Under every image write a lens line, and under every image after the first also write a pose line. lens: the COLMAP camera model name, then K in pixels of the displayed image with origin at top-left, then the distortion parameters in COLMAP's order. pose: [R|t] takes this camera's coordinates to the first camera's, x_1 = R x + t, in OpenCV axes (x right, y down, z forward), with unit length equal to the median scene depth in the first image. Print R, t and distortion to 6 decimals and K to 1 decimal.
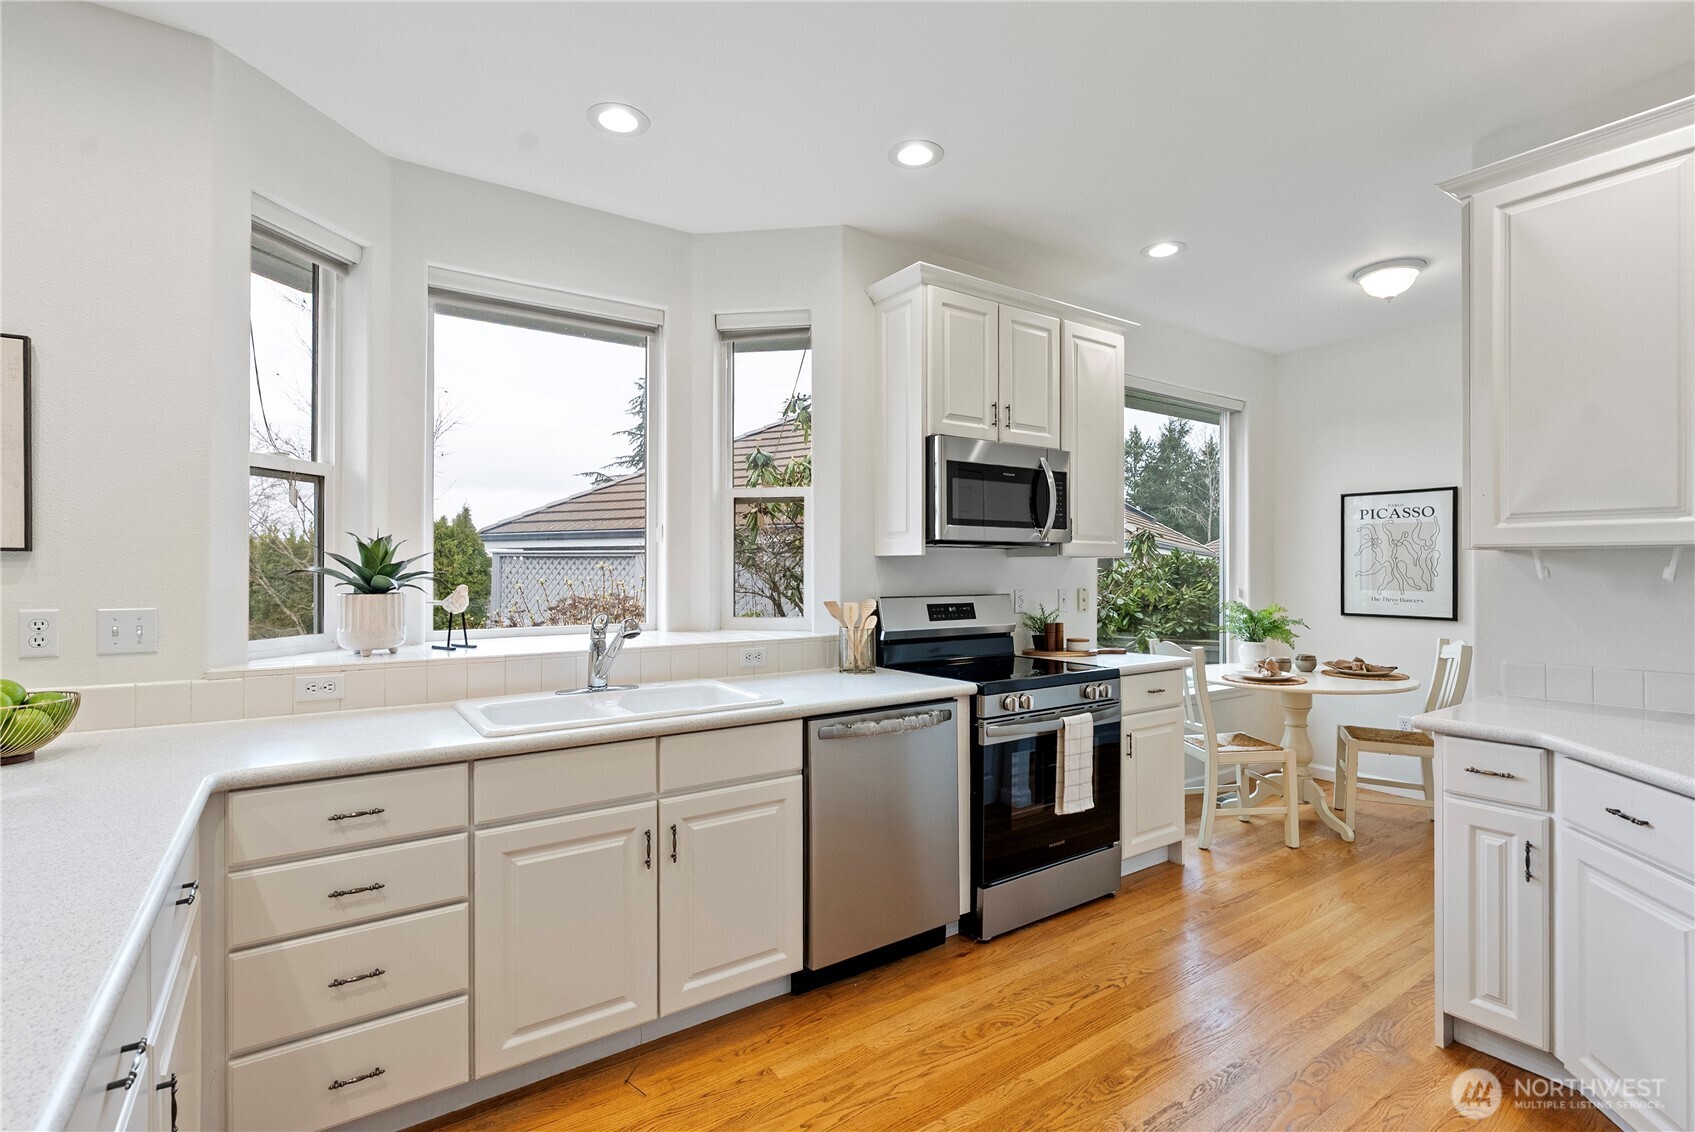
lens RADIAL K [[789.4, 0, 838.6], [0, 789.4, 561.1], [0, 0, 1]] dist [-0.009766, 0.002378]
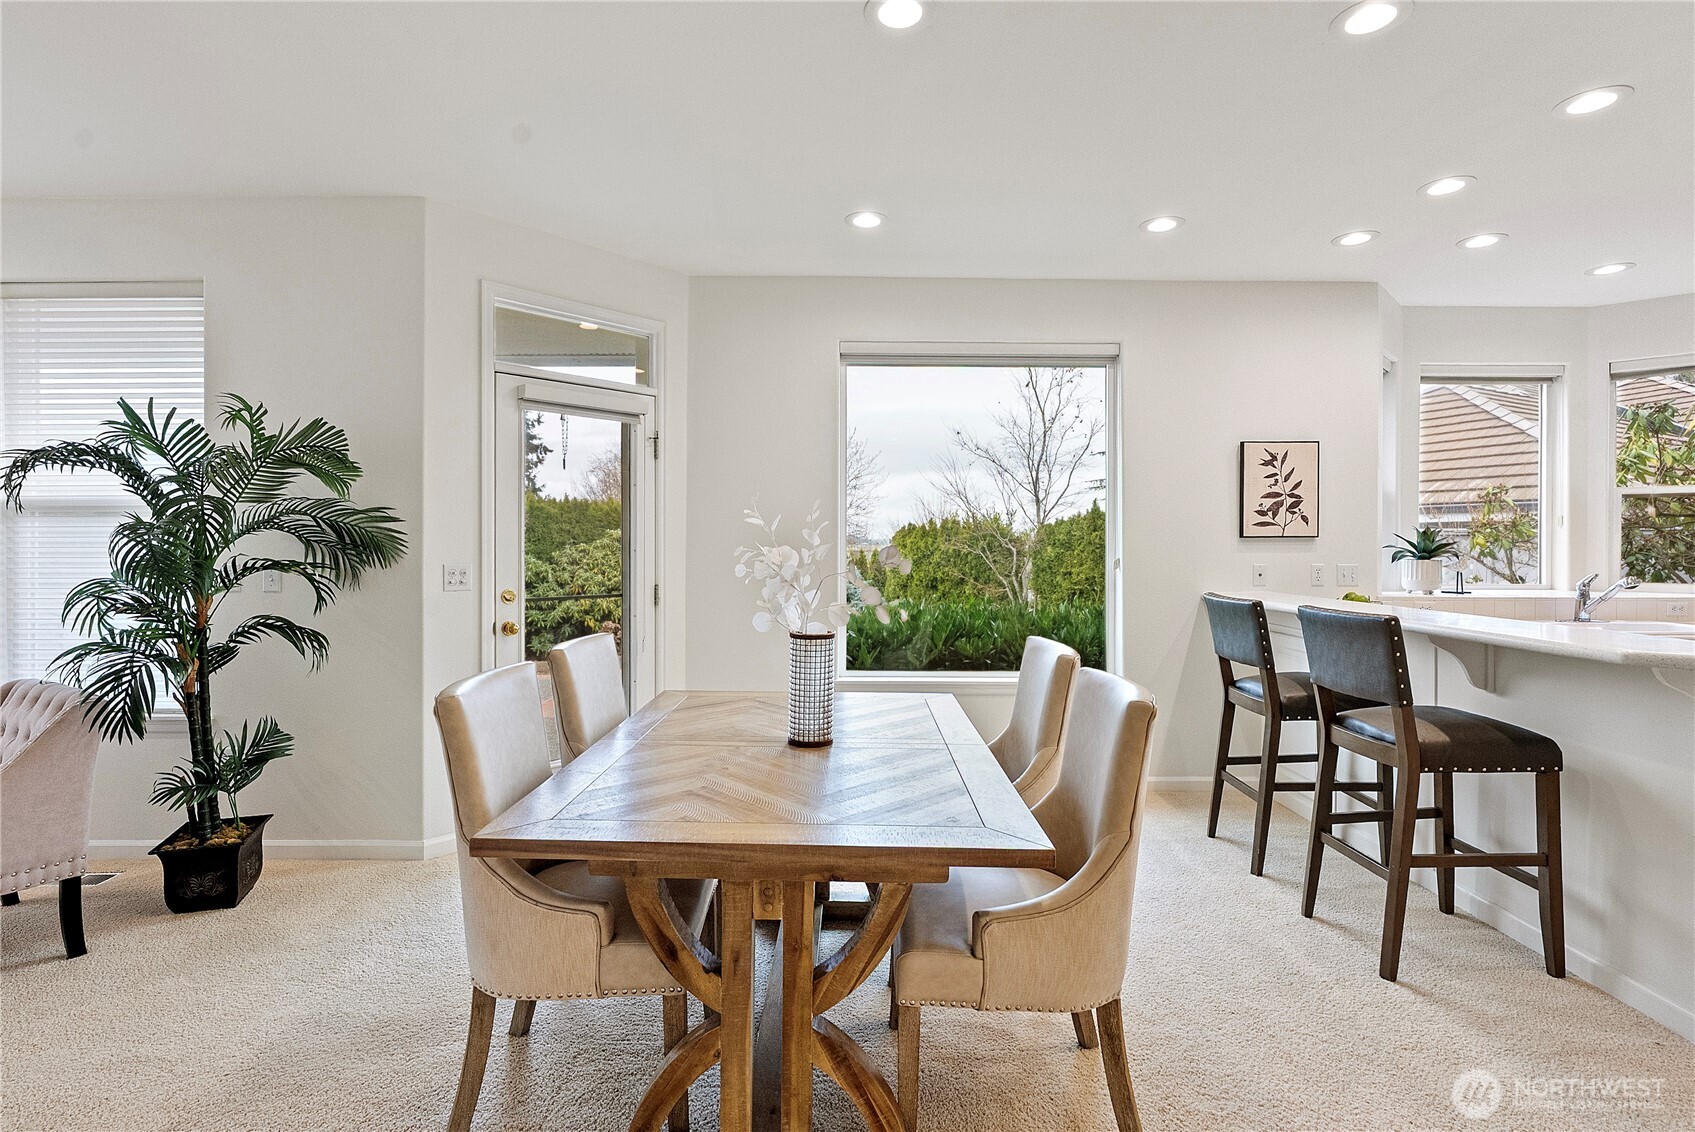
lens RADIAL K [[789.4, 0, 857.6], [0, 789.4, 541.7], [0, 0, 1]] dist [-0.009766, 0.002378]
pose [[0.829302, 0.001659, -0.558799, -0.482232], [0.001061, 0.999989, 0.004543, -0.006596], [0.558800, -0.004361, 0.829291, -0.878103]]
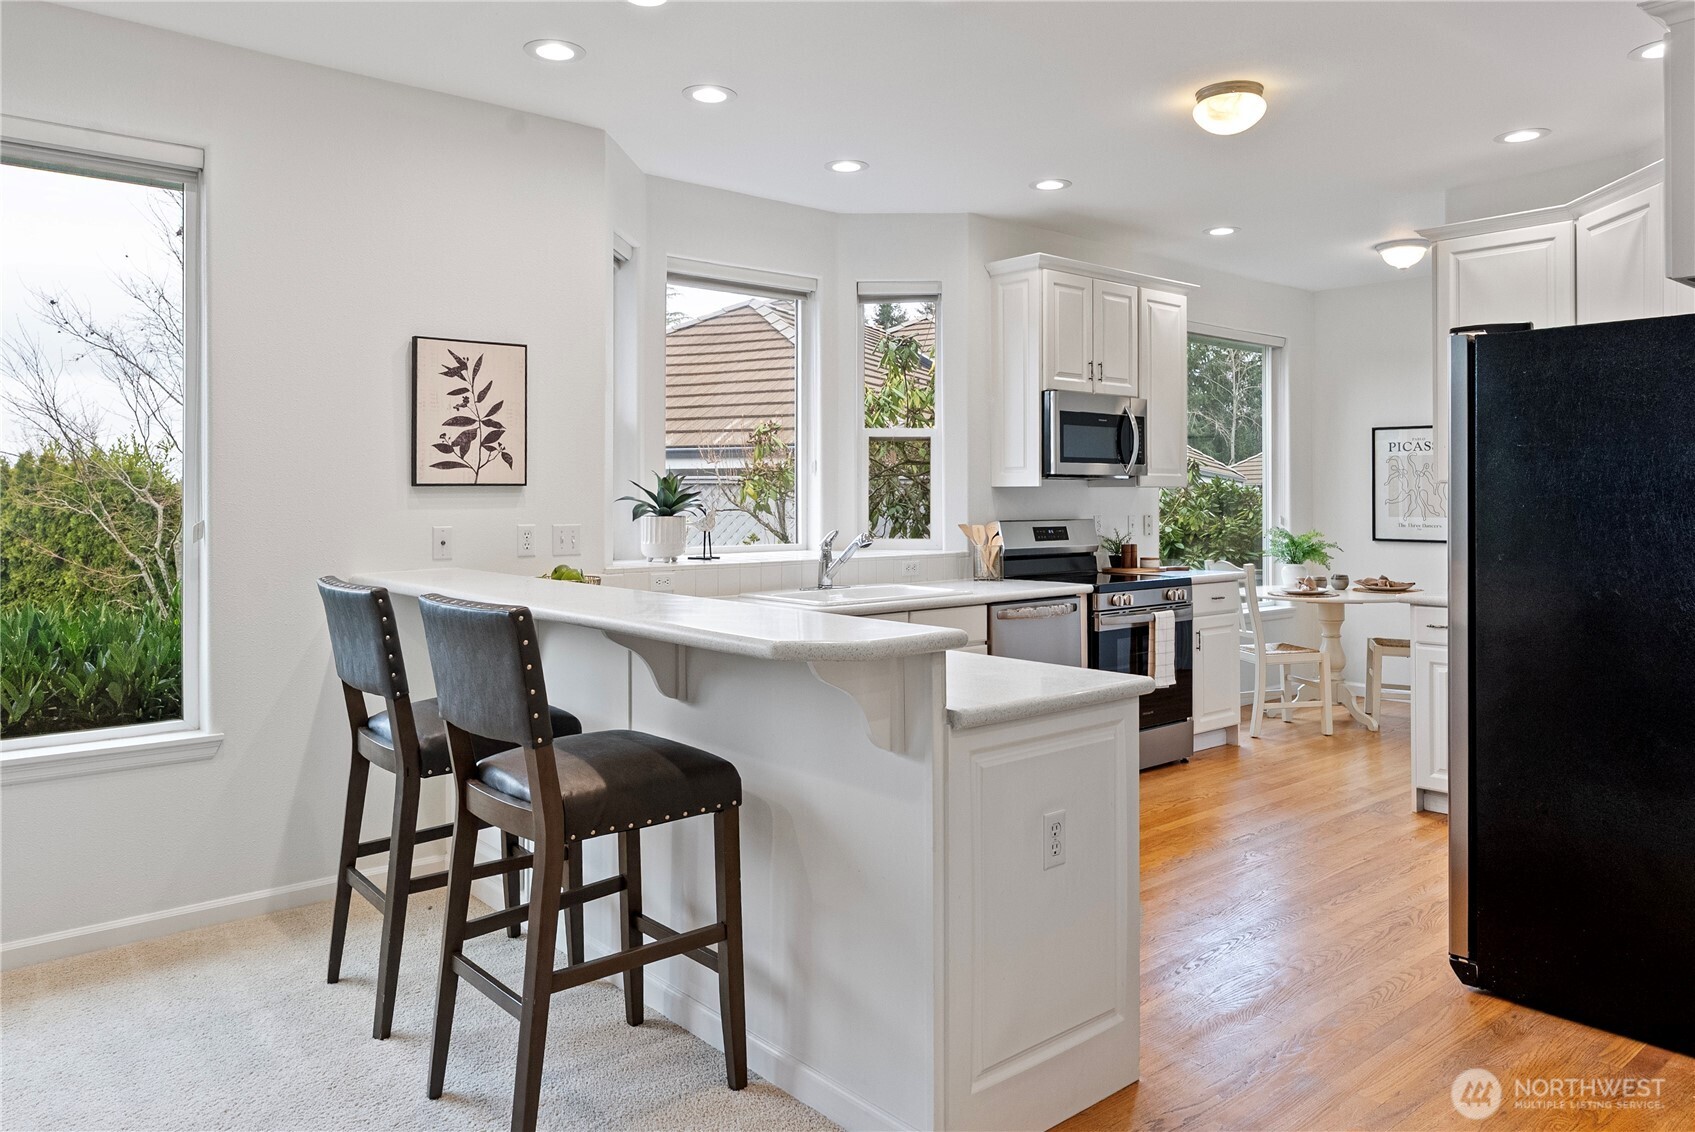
lens RADIAL K [[1160.0, 0, 815.9], [0, 1160.0, 478.0], [0, 0, 1]] dist [-0.003499, -0.005619]
pose [[0.995465, 0.000515, 0.095122, -0.383051], [0.000271, 0.999966, -0.008243, -0.005009], [-0.095123, 0.008232, 0.995431, -0.719184]]
